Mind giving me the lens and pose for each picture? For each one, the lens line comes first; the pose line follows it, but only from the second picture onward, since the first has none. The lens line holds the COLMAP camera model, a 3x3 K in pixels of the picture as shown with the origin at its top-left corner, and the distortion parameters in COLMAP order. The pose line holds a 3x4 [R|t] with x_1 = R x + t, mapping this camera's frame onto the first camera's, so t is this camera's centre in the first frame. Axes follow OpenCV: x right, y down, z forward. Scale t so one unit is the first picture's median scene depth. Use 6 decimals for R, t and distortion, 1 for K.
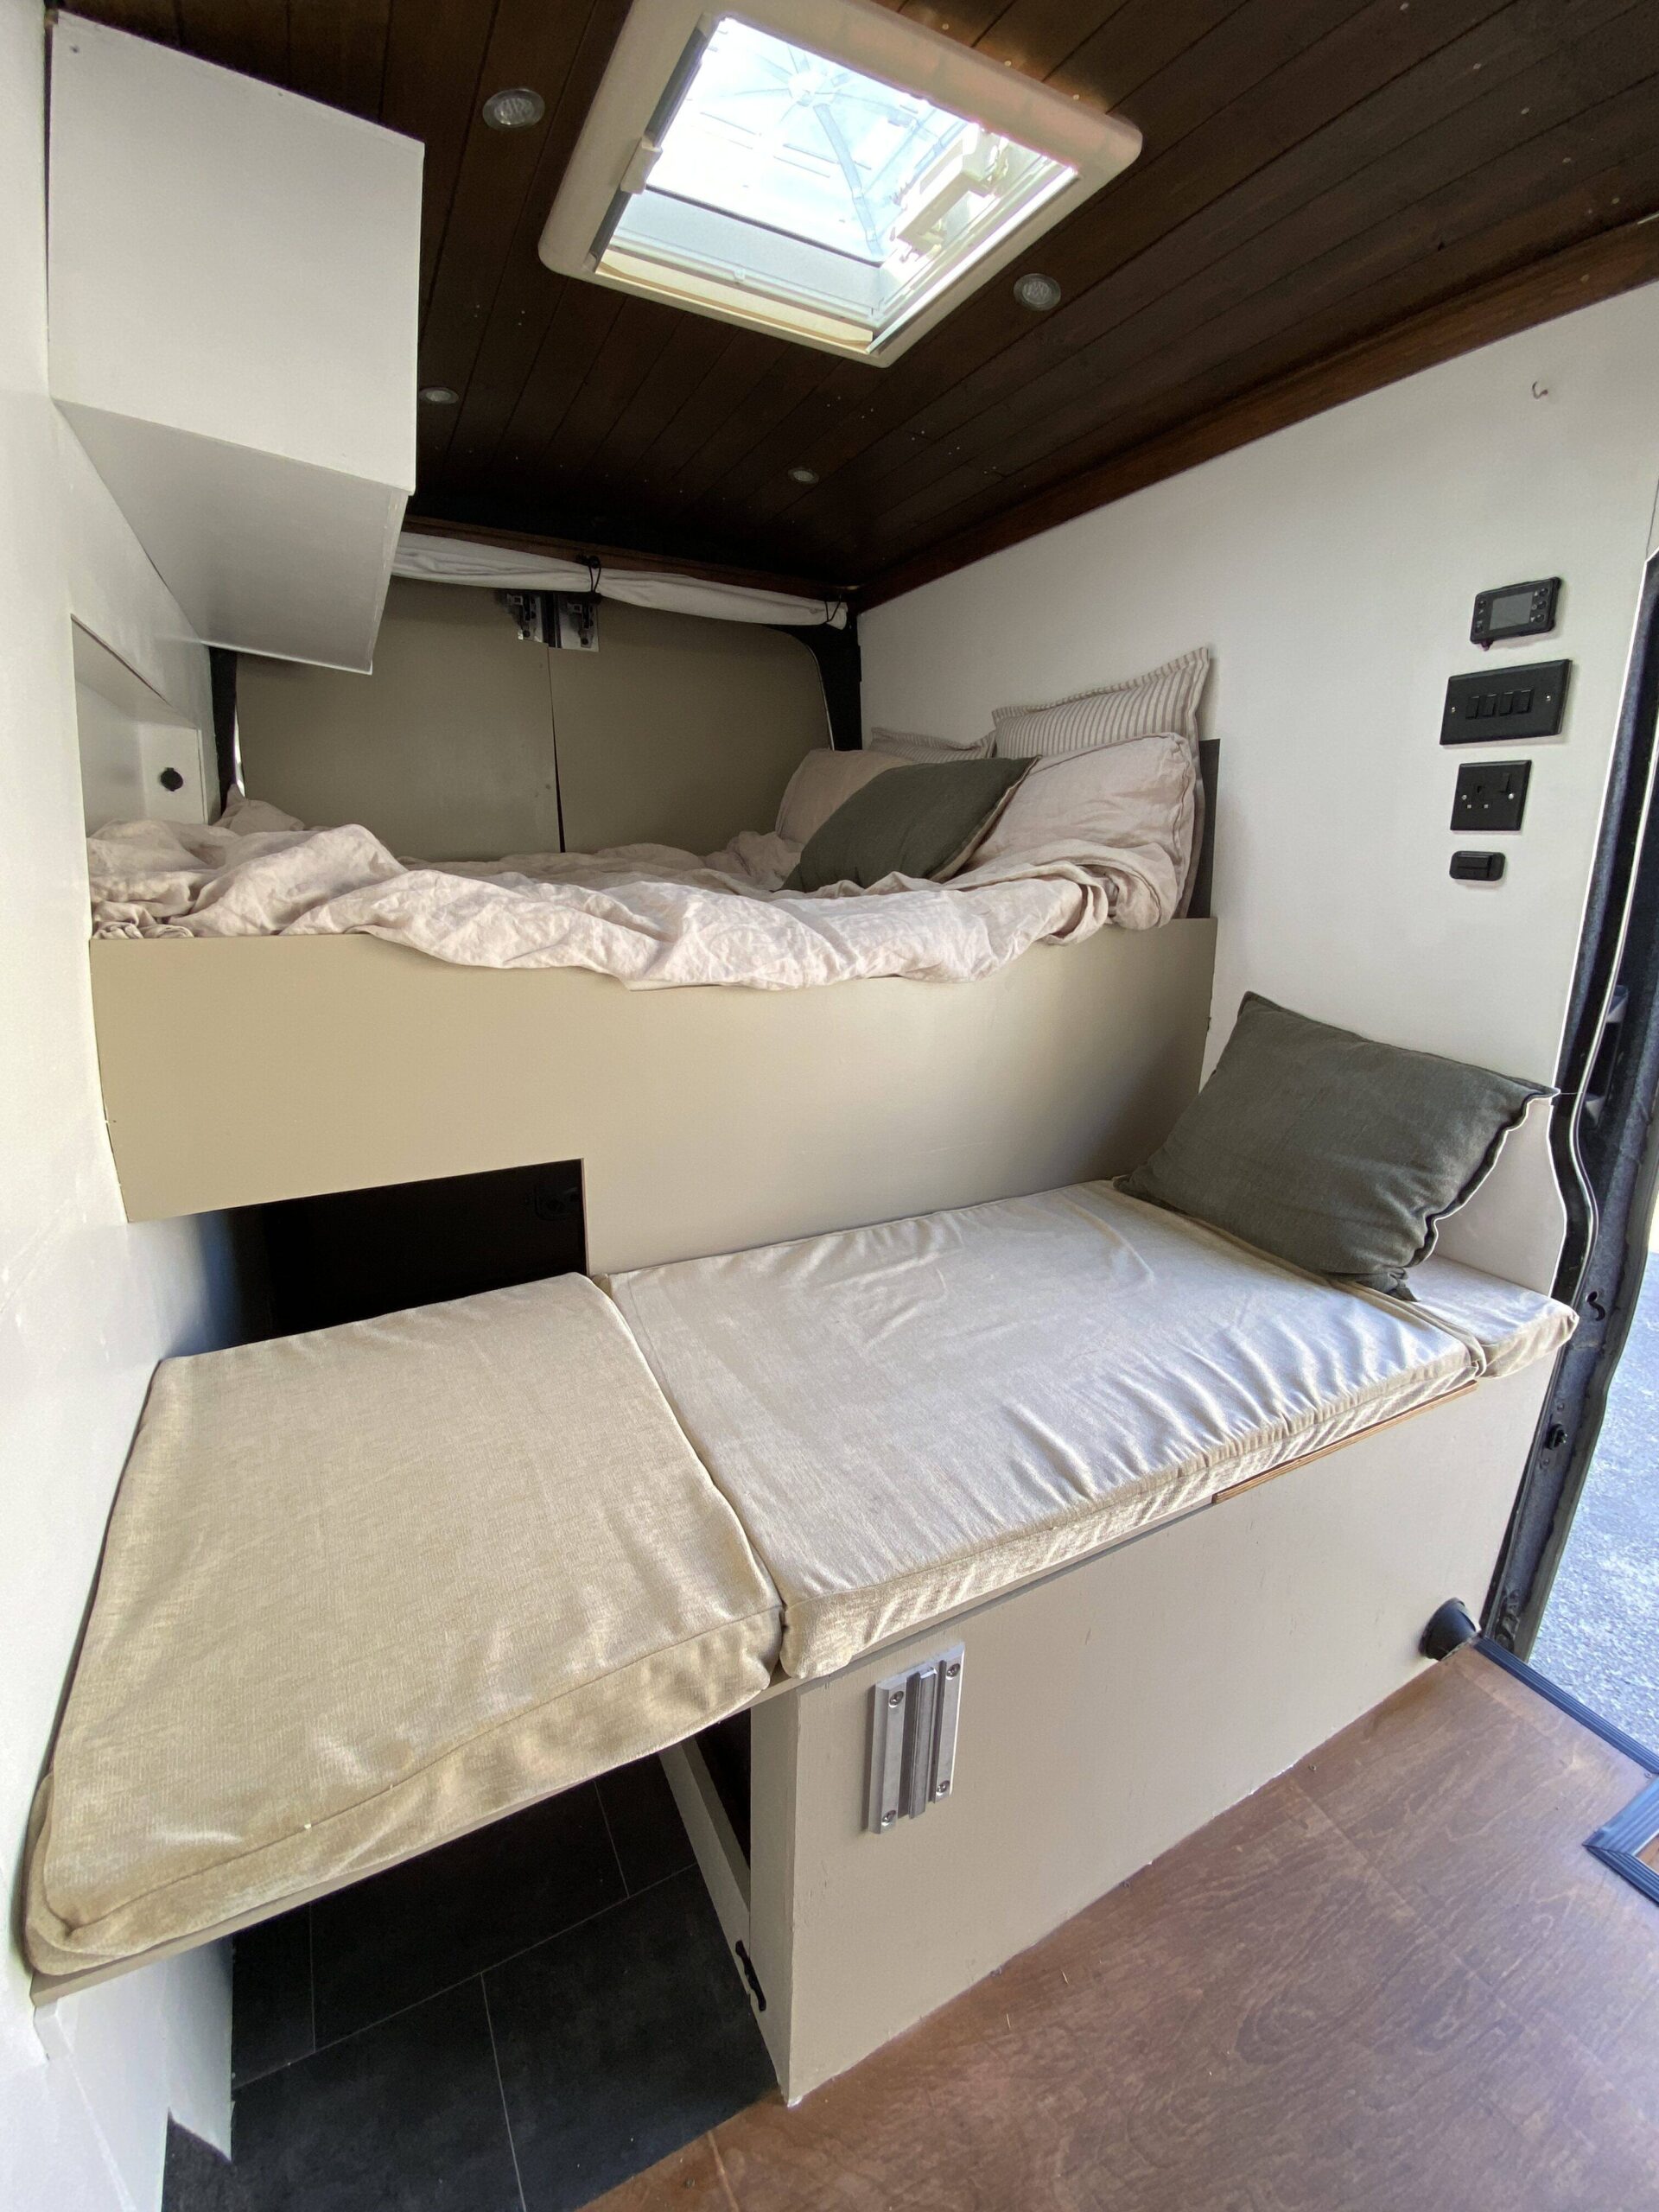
lens RADIAL K [[897.9, 0, 843.7], [0, 897.9, 1079.9], [0, 0, 1]] dist [0.007991, -0.010330]
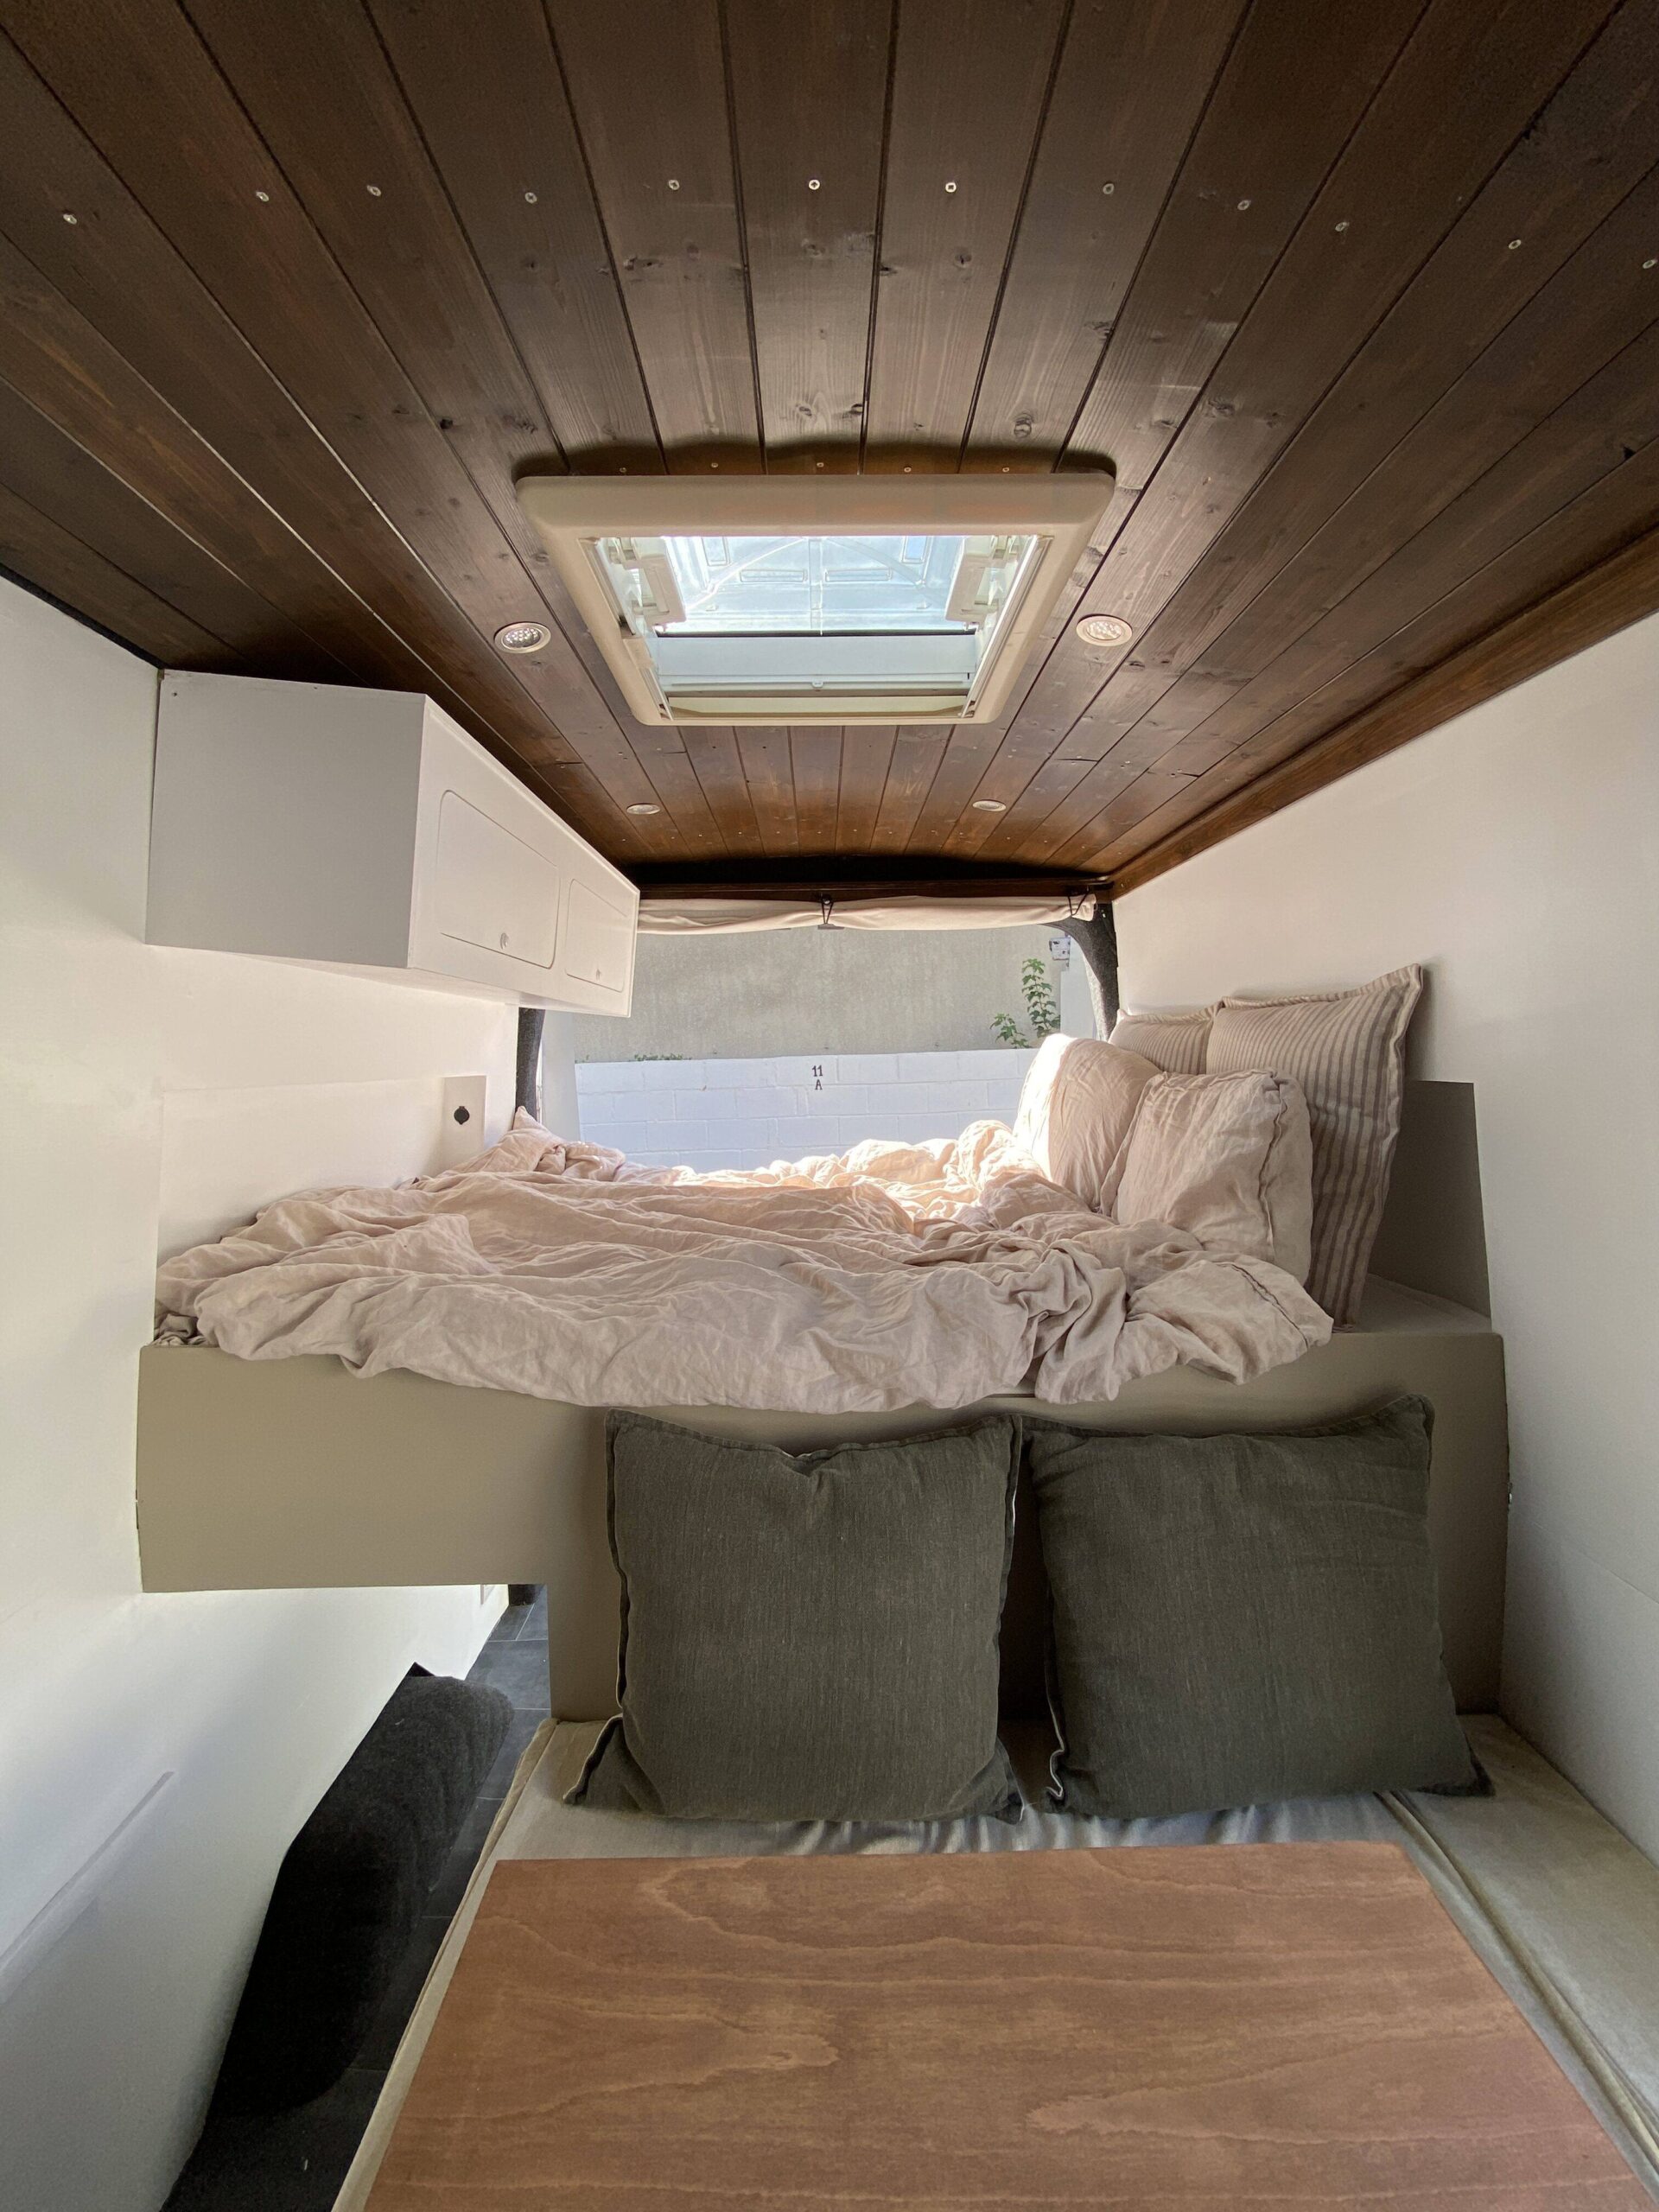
lens RADIAL K [[897.9, 0, 849.3], [0, 897.9, 1096.5], [0, 0, 1]] dist [0.007991, -0.010330]
pose [[0.885696, 0.013588, -0.464067, 0.423484], [-0.108942, 0.977745, -0.179293, -0.264259], [0.451303, 0.209356, 0.867465, 0.245495]]
